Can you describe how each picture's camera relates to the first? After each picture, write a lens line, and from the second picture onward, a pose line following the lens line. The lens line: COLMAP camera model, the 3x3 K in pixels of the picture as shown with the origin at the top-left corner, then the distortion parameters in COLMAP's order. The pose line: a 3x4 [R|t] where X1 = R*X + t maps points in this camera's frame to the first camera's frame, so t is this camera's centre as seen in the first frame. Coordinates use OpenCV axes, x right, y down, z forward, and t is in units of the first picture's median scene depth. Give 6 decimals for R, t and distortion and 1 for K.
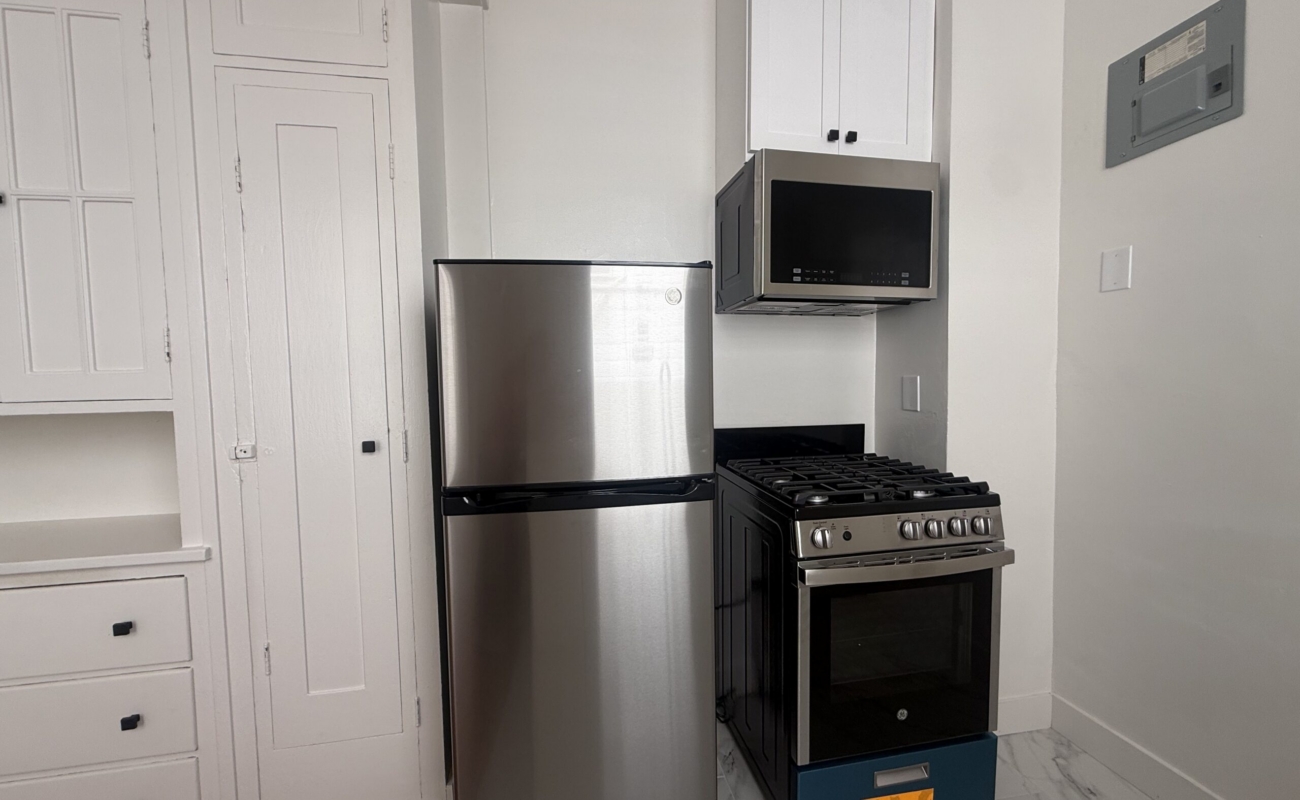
lens RADIAL K [[510.4, 0, 647.0], [0, 510.4, 403.2], [0, 0, 1]] dist [-0.003642, -0.000048]
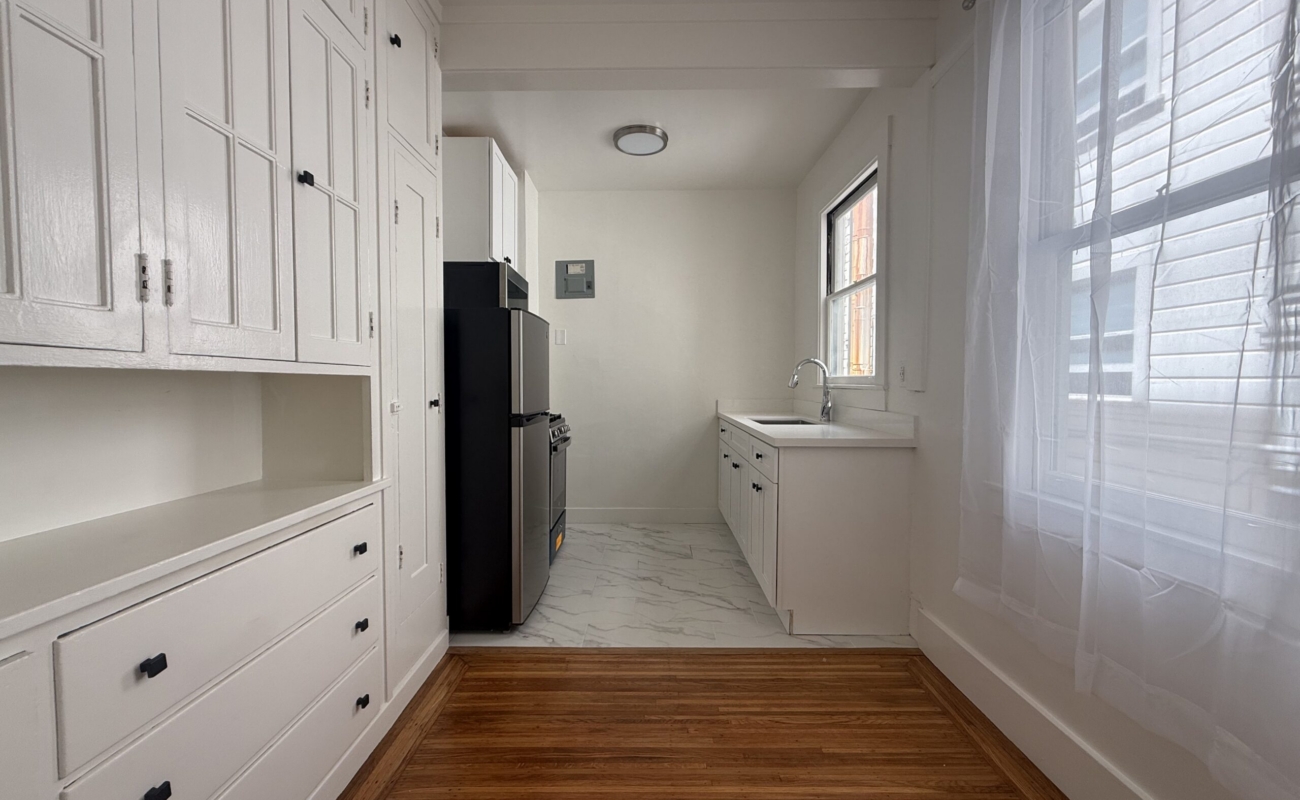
lens RADIAL K [[510.4, 0, 647.0], [0, 510.4, 403.2], [0, 0, 1]] dist [-0.003642, -0.000048]
pose [[0.188703, -0.019405, 0.981842, -1.812276], [0.046976, 0.998839, 0.010713, 0.090014], [-0.980910, 0.044101, 0.189396, 0.051512]]
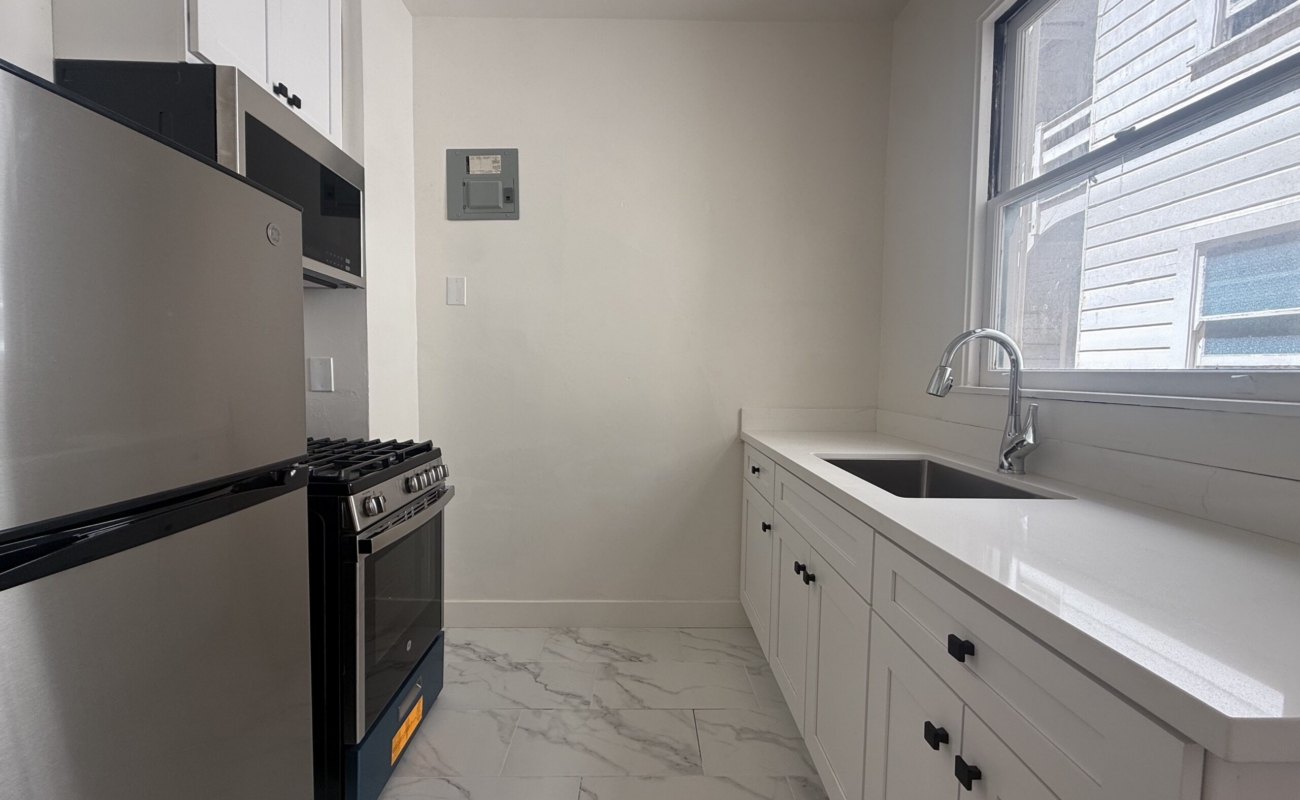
lens RADIAL K [[510.4, 0, 647.0], [0, 510.4, 403.2], [0, 0, 1]] dist [-0.003642, -0.000048]
pose [[0.161031, -0.040550, 0.986116, -0.505291], [0.037442, 0.998687, 0.034952, 0.034714], [-0.986239, 0.031294, 0.162338, 0.240094]]
